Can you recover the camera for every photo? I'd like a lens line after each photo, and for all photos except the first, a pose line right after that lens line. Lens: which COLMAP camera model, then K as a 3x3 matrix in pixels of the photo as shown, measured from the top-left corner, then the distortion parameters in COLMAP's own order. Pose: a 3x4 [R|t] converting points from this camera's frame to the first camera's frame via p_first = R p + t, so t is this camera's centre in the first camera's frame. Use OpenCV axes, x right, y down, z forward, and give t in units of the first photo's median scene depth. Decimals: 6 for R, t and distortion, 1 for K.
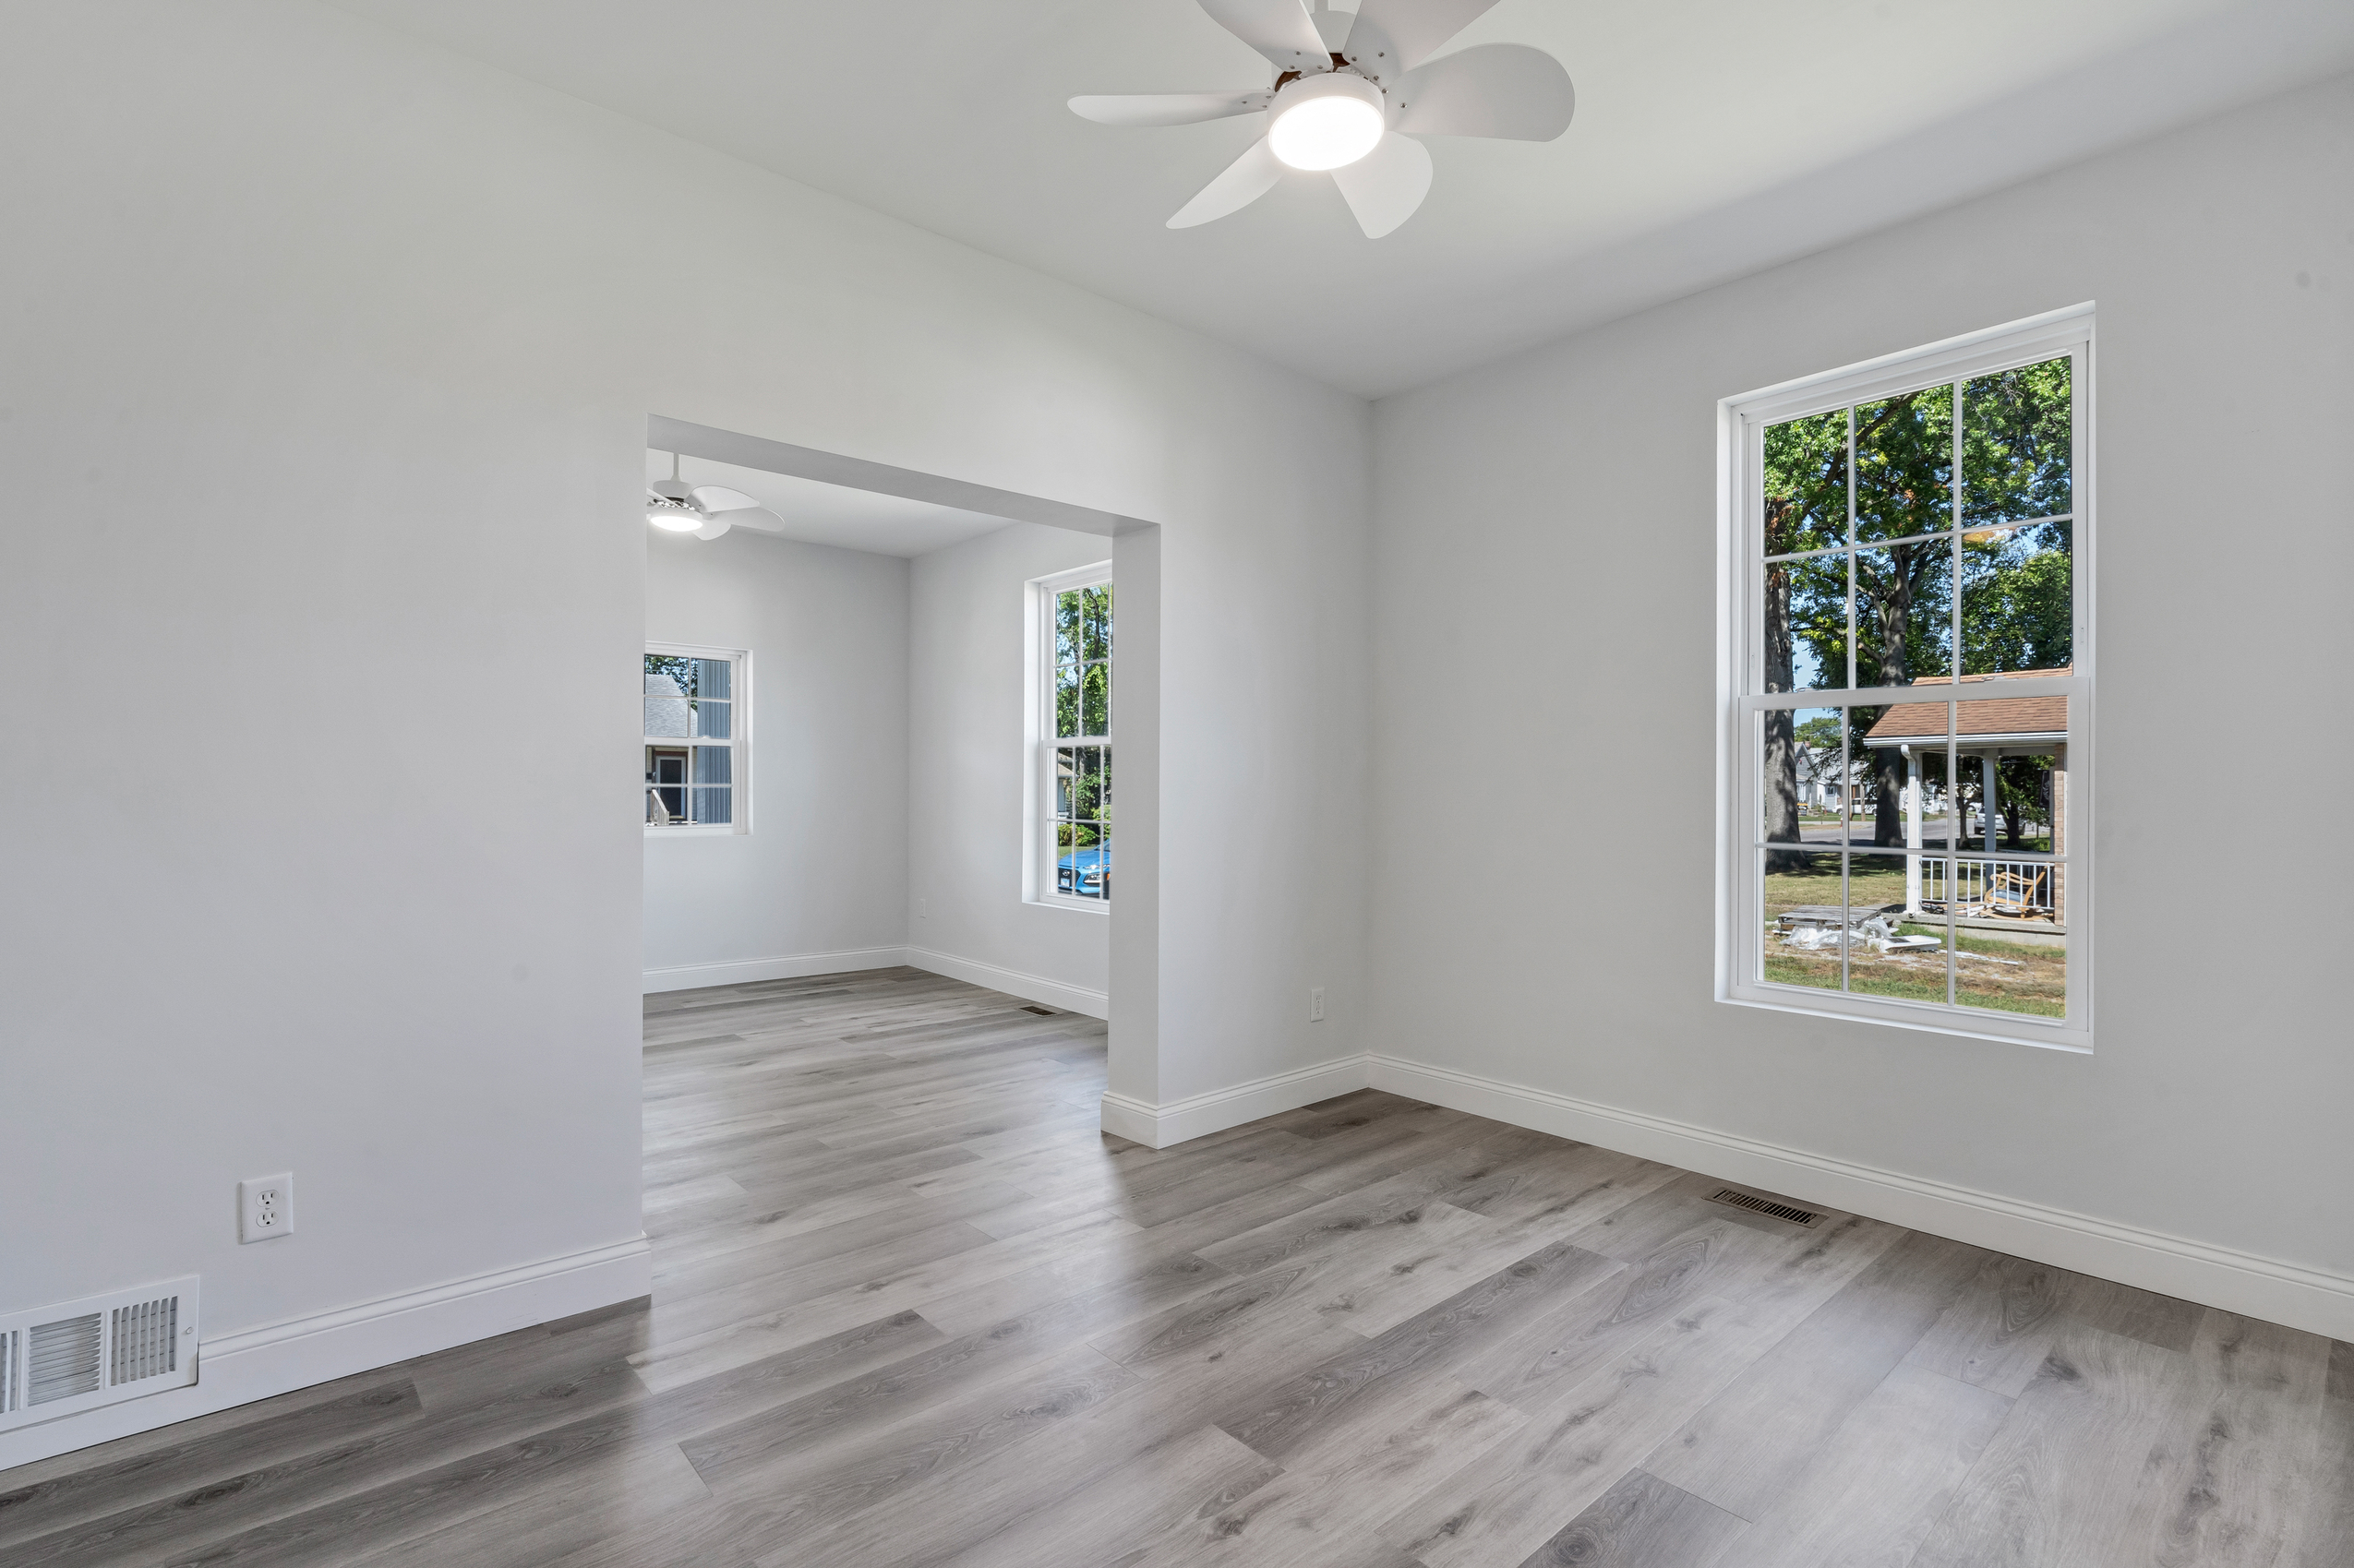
lens RADIAL K [[1088.8, 0, 1171.1], [0, 1088.8, 784.4], [0, 0, 1]] dist [-0.000302, 0.000140]
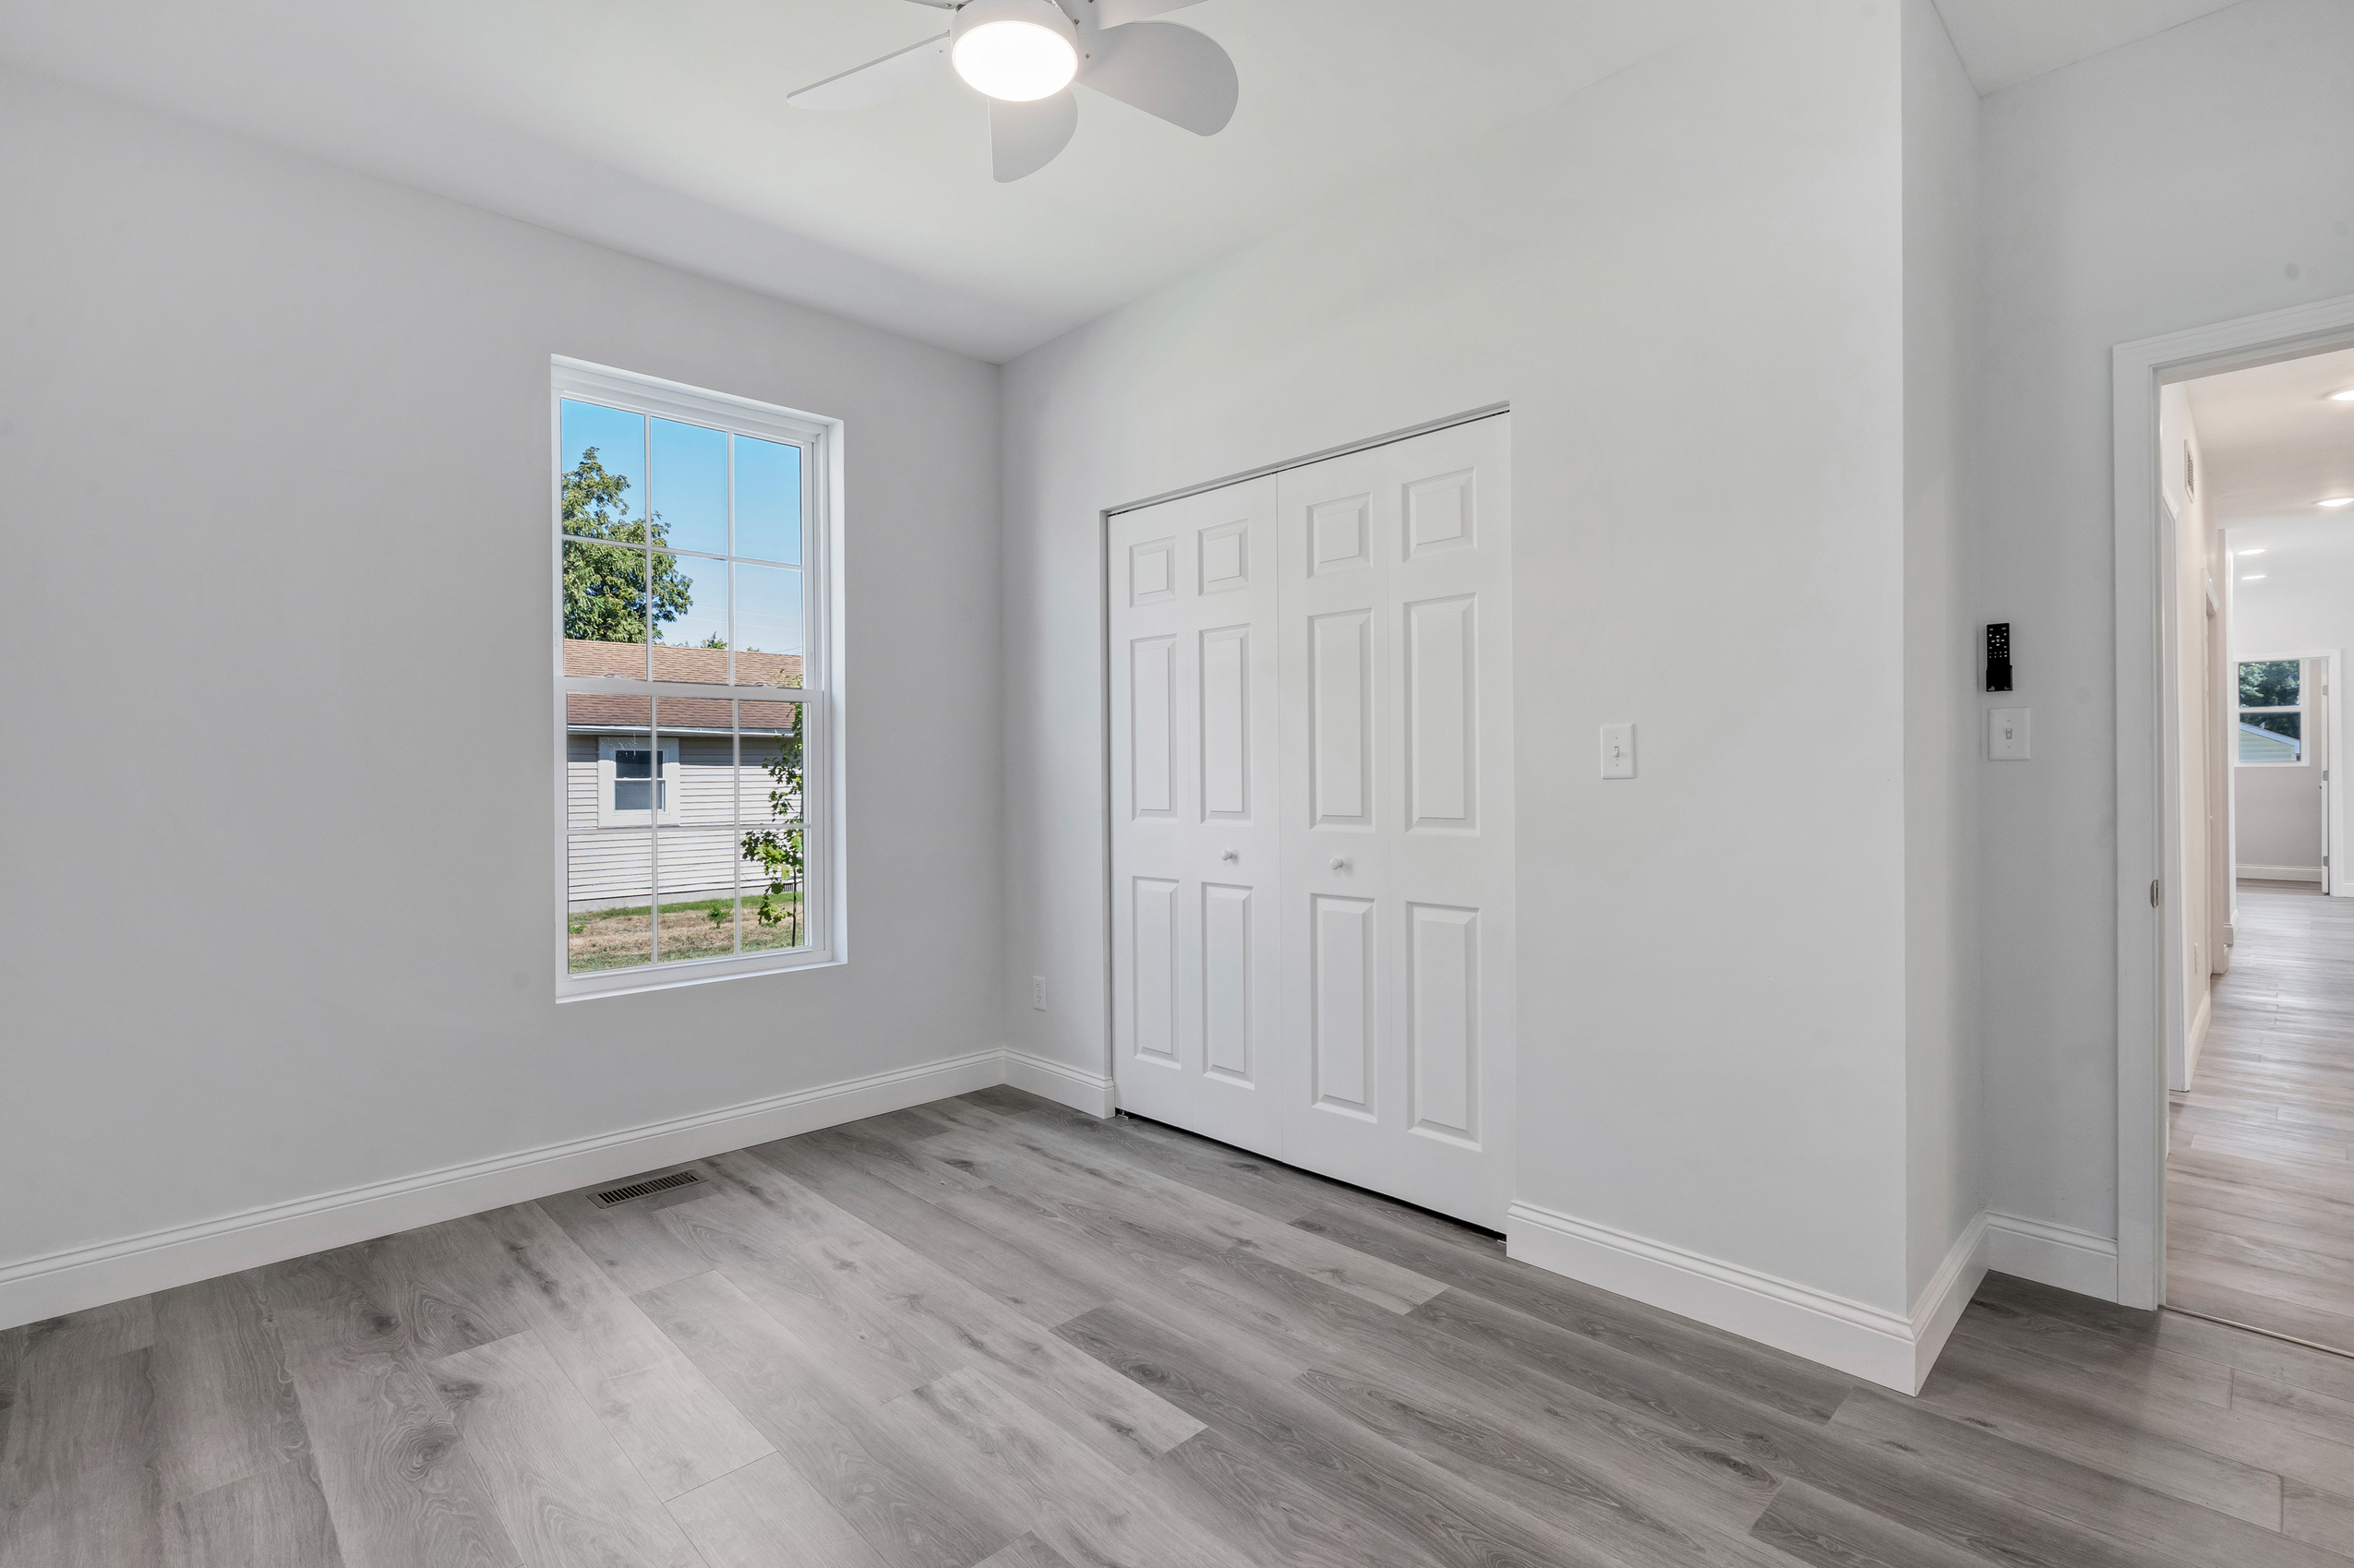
lens RADIAL K [[1088.8, 0, 1171.1], [0, 1088.8, 784.4], [0, 0, 1]] dist [-0.000302, 0.000140]
pose [[-0.051184, -0.013336, 0.998600, -0.498151], [0.000611, 0.999910, 0.013385, 0.000391], [-0.998689, 0.001296, -0.051172, 0.583374]]
